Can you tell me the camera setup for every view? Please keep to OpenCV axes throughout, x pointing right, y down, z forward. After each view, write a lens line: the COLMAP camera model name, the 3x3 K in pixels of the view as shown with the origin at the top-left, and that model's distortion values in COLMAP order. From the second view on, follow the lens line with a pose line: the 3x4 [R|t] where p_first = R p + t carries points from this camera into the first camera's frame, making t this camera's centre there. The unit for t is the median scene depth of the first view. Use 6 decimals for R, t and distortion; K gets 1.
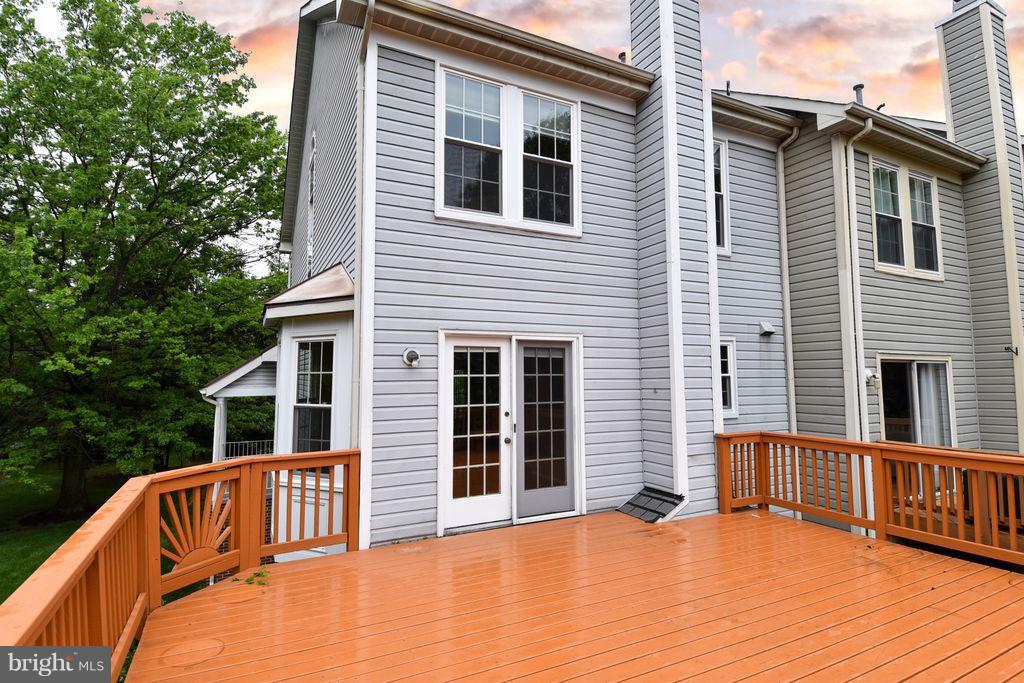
lens RADIAL K [[514.3, 0, 512.0], [0, 514.3, 341.5], [0, 0, 1]] dist [0.001126, 0.000048]
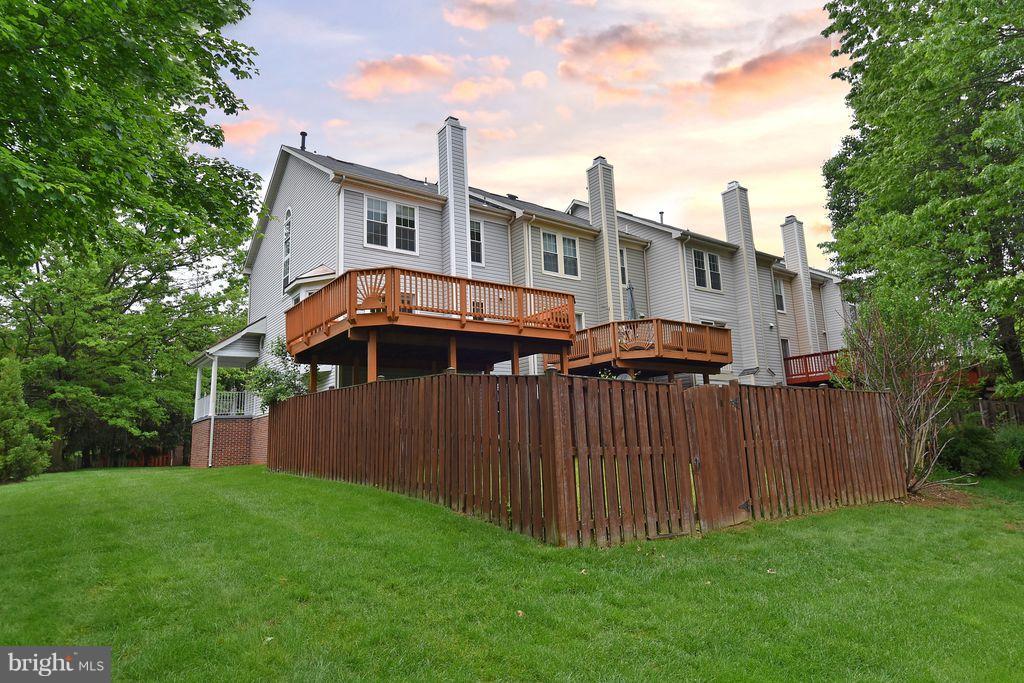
lens RADIAL K [[570.7, 0, 512.0], [0, 570.7, 341.5], [0, 0, 1]] dist [0.000135, -0.000059]
pose [[0.984511, -0.005523, 0.175238, 0.090592], [0.024029, 0.994322, -0.103660, 0.549516], [-0.173670, 0.106265, 0.979054, -1.913655]]
